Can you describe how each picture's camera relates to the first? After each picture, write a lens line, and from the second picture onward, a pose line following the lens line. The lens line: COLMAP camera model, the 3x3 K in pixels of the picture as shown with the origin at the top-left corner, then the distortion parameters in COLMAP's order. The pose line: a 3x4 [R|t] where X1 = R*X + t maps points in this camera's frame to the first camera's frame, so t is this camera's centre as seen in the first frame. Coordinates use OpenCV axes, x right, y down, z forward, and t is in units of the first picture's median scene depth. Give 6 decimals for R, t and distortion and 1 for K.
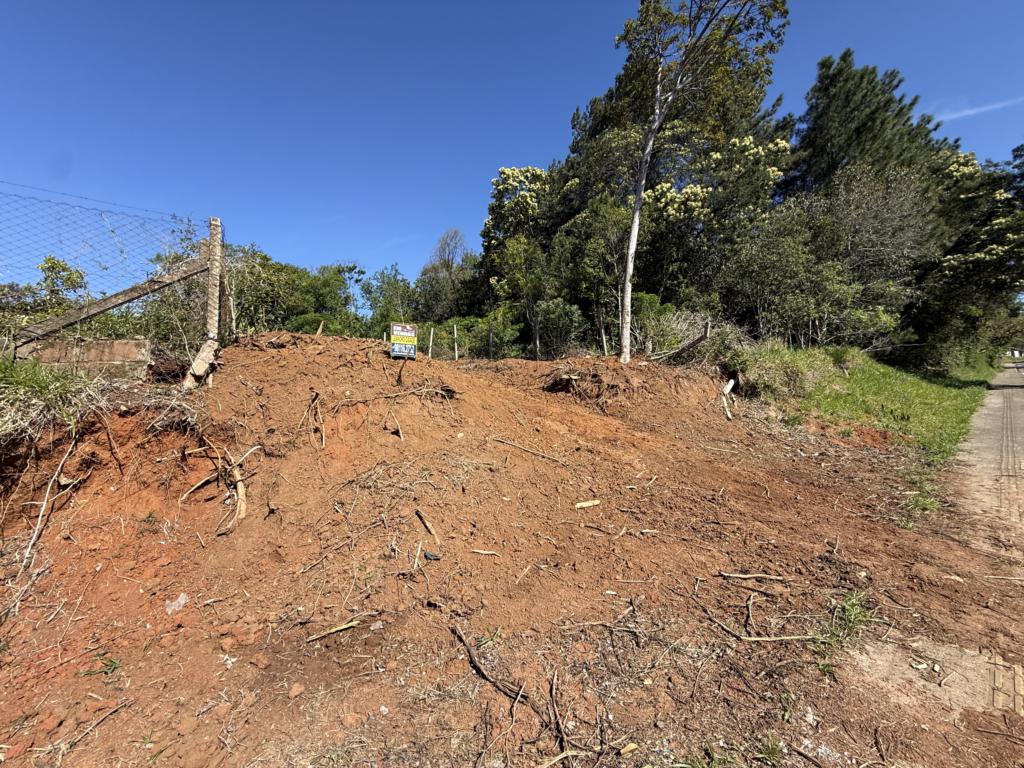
lens RADIAL K [[404.7, 0, 509.0], [0, 404.7, 385.7], [0, 0, 1]] dist [-0.000185, -0.000183]
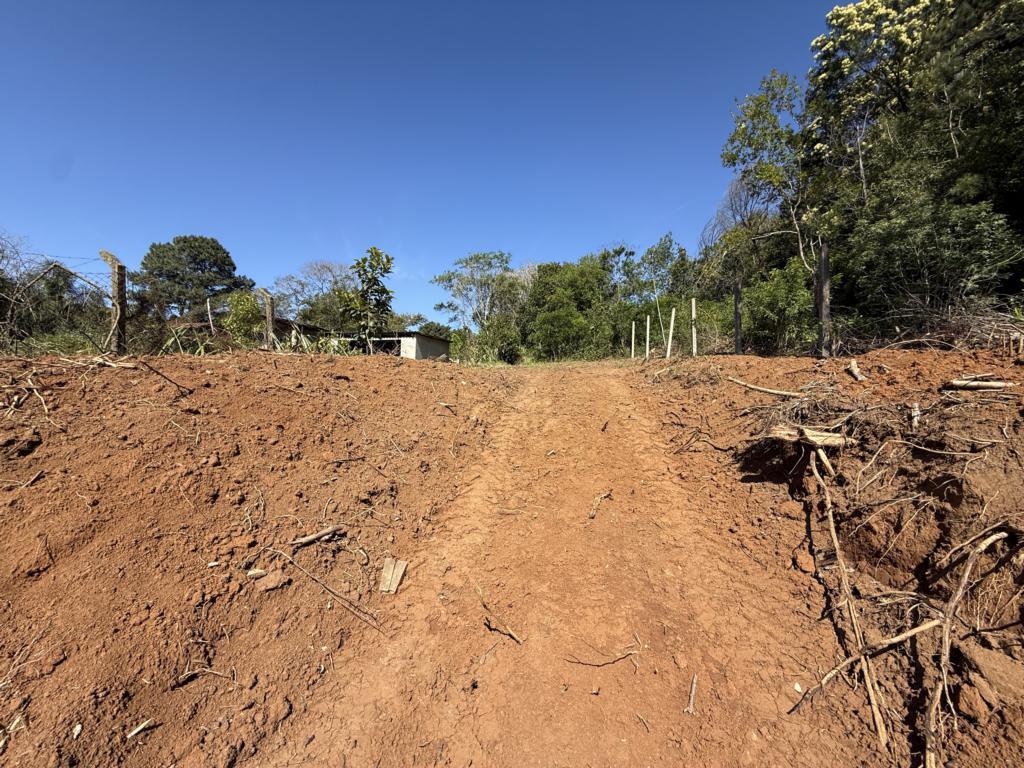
lens RADIAL K [[404.7, 0, 506.7], [0, 404.7, 391.9], [0, 0, 1]] dist [-0.000185, -0.000183]
pose [[0.709926, 0.013510, -0.704146, 0.358102], [0.013387, 0.999376, 0.032672, -0.110374], [0.704149, -0.032622, 0.709303, 1.234496]]
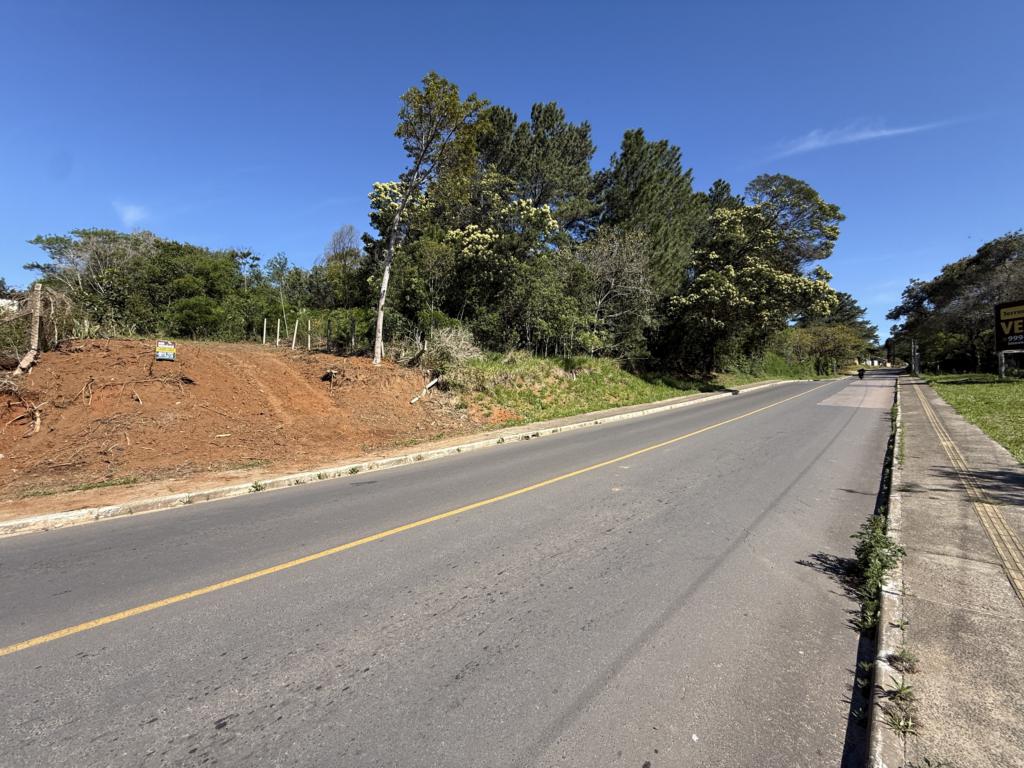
lens RADIAL K [[404.7, 0, 510.7], [0, 404.7, 385.6], [0, 0, 1]] dist [-0.000185, -0.000183]
pose [[0.990371, 0.046831, 0.130277, 1.124264], [-0.052405, 0.997837, 0.039690, -0.116585], [-0.128137, -0.046135, 0.990683, -1.074800]]
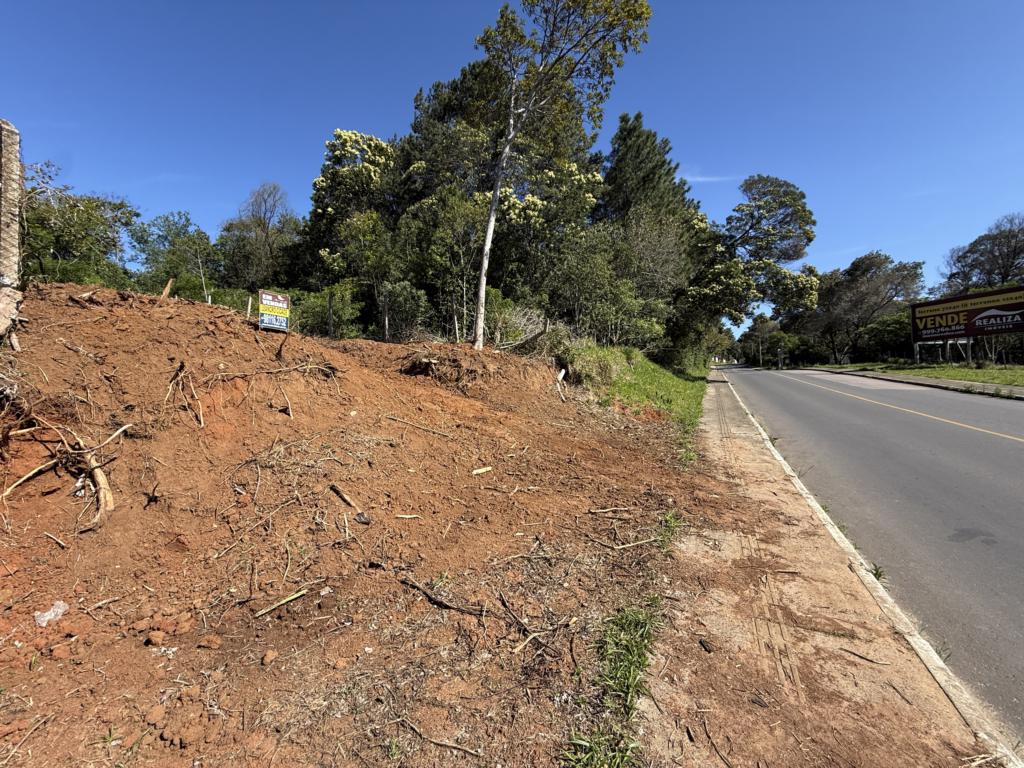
lens RADIAL K [[404.7, 0, 509.4], [0, 404.7, 385.8], [0, 0, 1]] dist [-0.000185, -0.000183]
pose [[0.909428, 0.019752, 0.415393, -0.168710], [-0.034110, 0.999049, 0.027174, 0.013422], [-0.414461, -0.038881, 0.909236, -0.054862]]
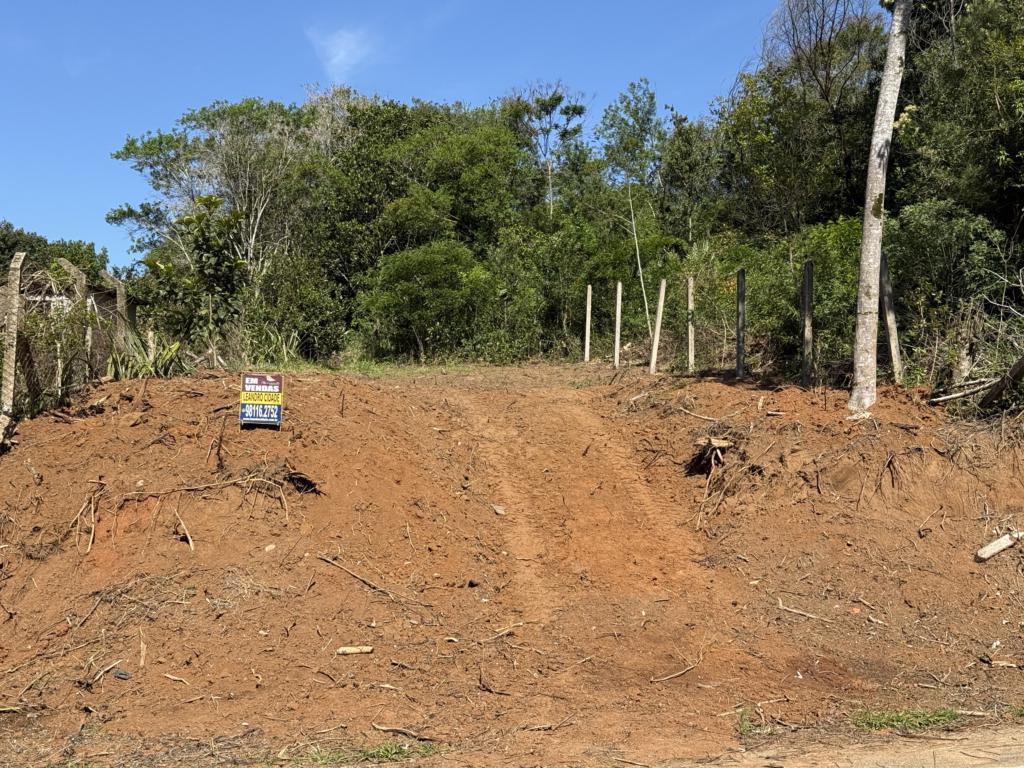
lens RADIAL K [[1412.8, 0, 523.2], [0, 1412.8, 385.2], [0, 0, 1]] dist [0.123447, 0.000000]
pose [[0.873822, 0.001267, -0.486245, 1.323055], [-0.006026, 0.999948, -0.008223, -0.128587], [0.486209, 0.010115, 0.873784, -0.852057]]
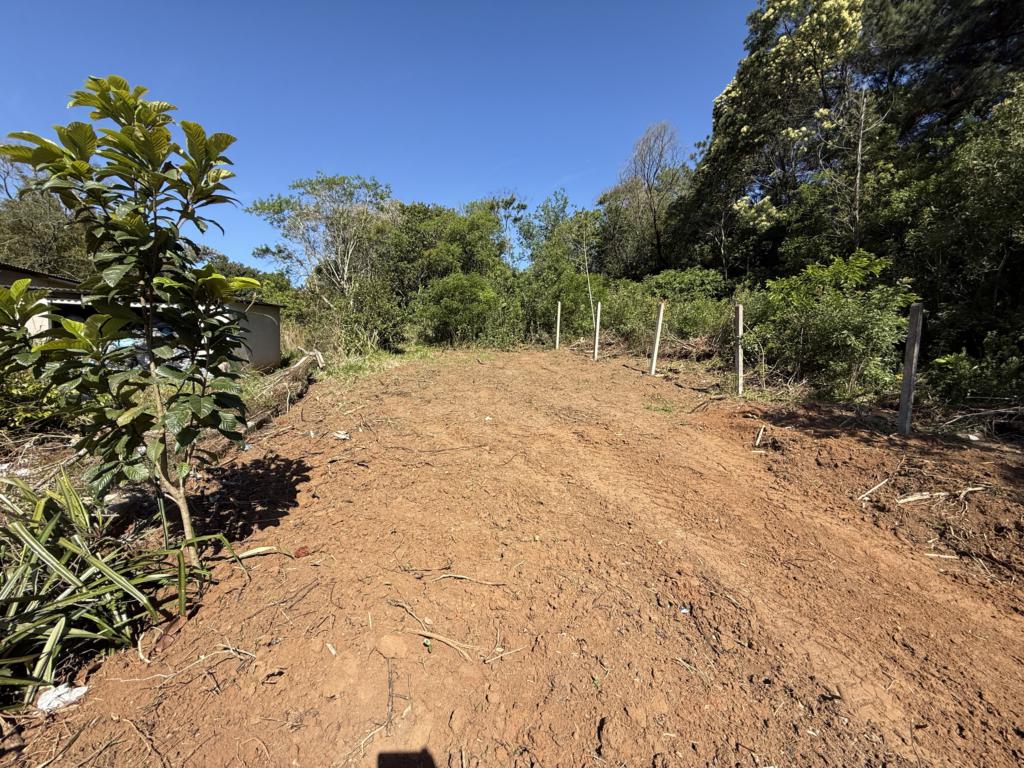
lens RADIAL K [[404.7, 0, 508.5], [0, 404.7, 378.7], [0, 0, 1]] dist [-0.000185, -0.000183]
pose [[0.938992, 0.056842, -0.339209, -0.783582], [-0.013381, 0.991540, 0.129113, -0.446065], [0.343678, -0.116697, 0.931809, 1.810614]]
